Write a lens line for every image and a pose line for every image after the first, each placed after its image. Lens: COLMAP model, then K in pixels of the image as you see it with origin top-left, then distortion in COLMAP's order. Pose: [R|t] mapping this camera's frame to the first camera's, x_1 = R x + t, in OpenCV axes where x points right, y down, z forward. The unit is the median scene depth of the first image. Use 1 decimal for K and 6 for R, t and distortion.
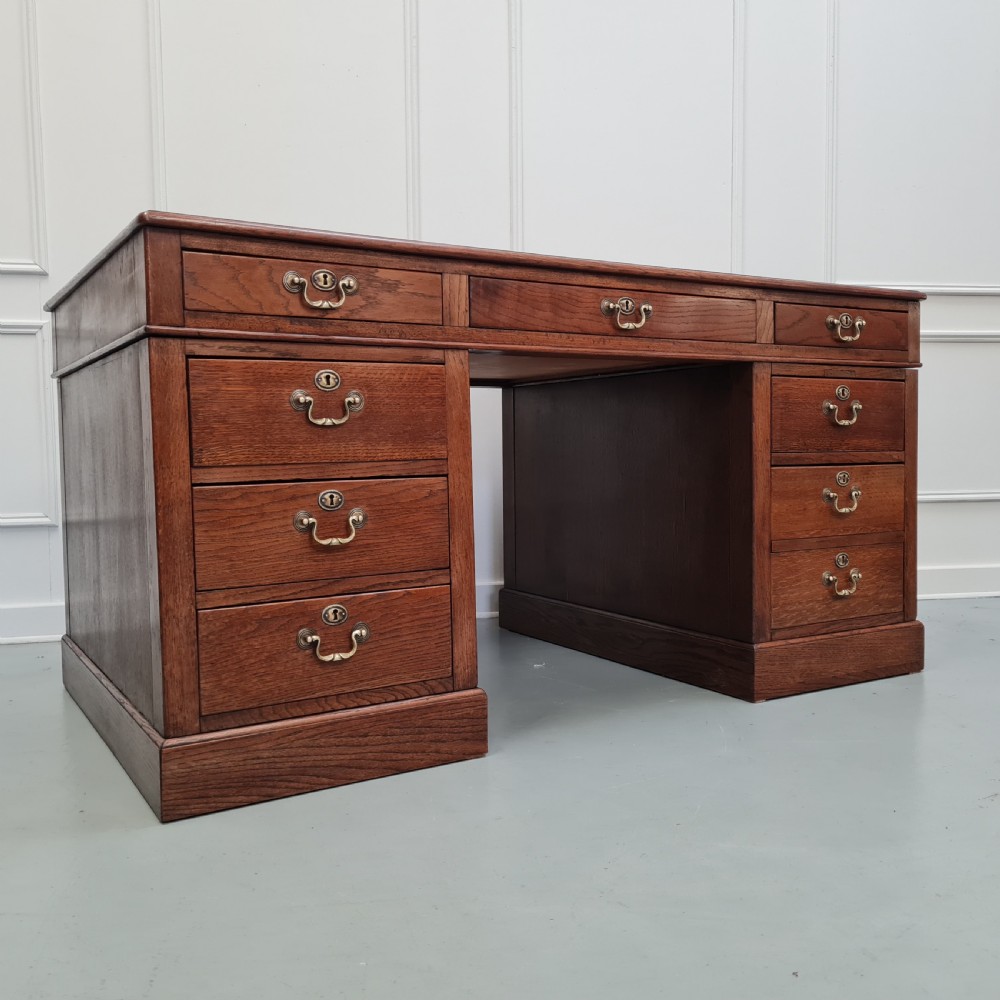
lens RADIAL K [[1001.3, 0, 506.0], [0, 1001.3, 501.0], [0, 0, 1]] dist [0.034345, 0.000000]
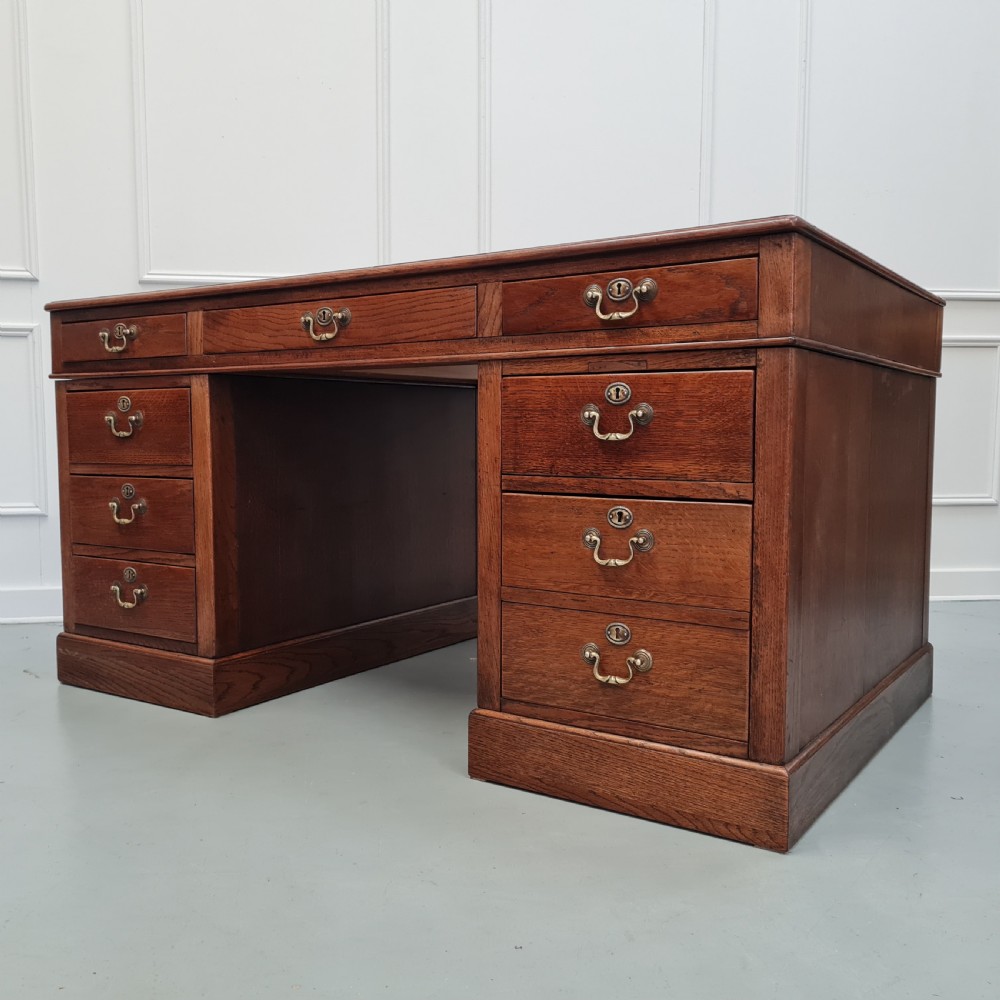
lens RADIAL K [[1001.3, 0, 495.0], [0, 1001.3, 512.2], [0, 0, 1]] dist [0.034345, 0.000000]
pose [[0.420412, 0.085475, -0.903298, 1.200051], [-0.056012, 0.996099, 0.068188, -0.088552], [0.905603, 0.021928, 0.423560, 0.815762]]
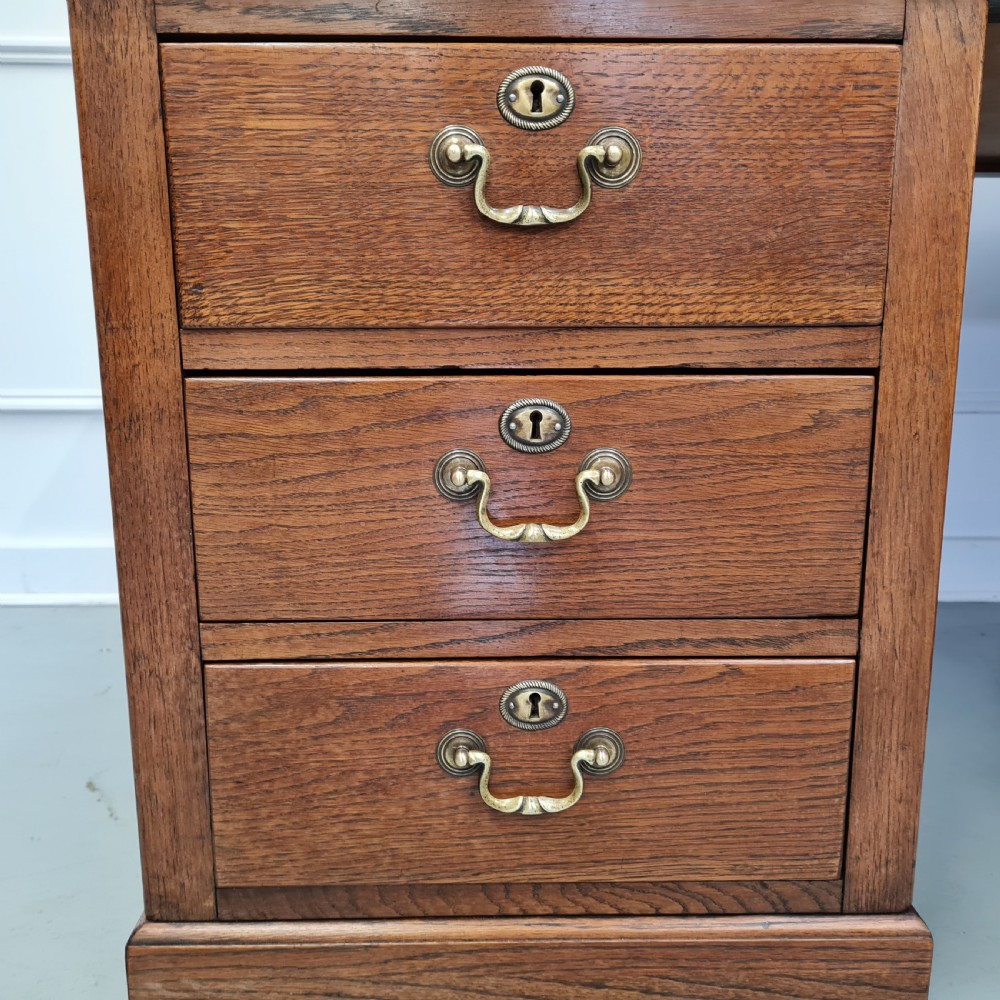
lens RADIAL K [[1001.3, 0, 509.7], [0, 1001.3, 506.8], [0, 0, 1]] dist [0.034345, 0.000000]
pose [[0.867068, 0.120833, -0.483314, 0.008217], [-0.045257, 0.985234, 0.165126, -0.031344], [0.496130, -0.121302, 0.859733, 0.614173]]
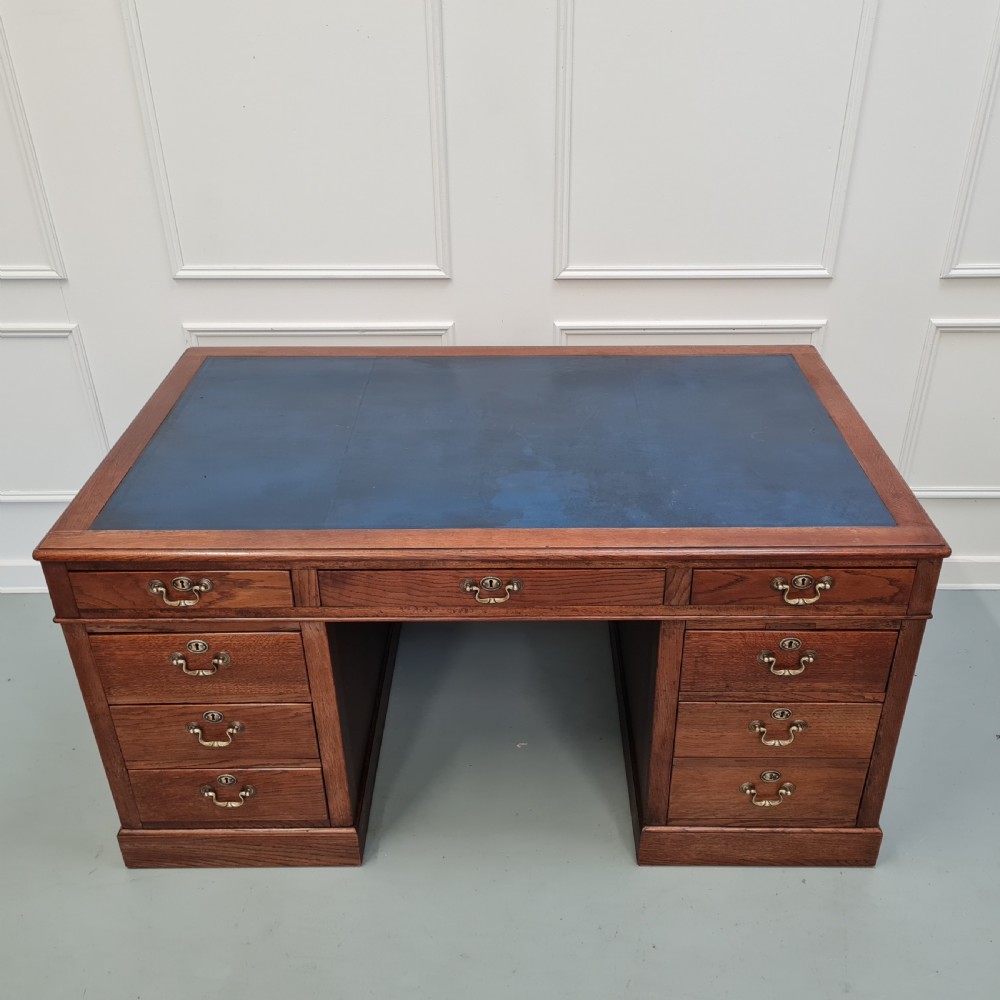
lens RADIAL K [[1001.3, 0, 512.3], [0, 1001.3, 491.2], [0, 0, 1]] dist [0.034345, 0.000000]
pose [[0.851972, 0.269280, -0.449033, 0.635058], [-0.030868, 0.881951, 0.470329, -0.842613], [0.522676, -0.386846, 0.759710, 0.291192]]
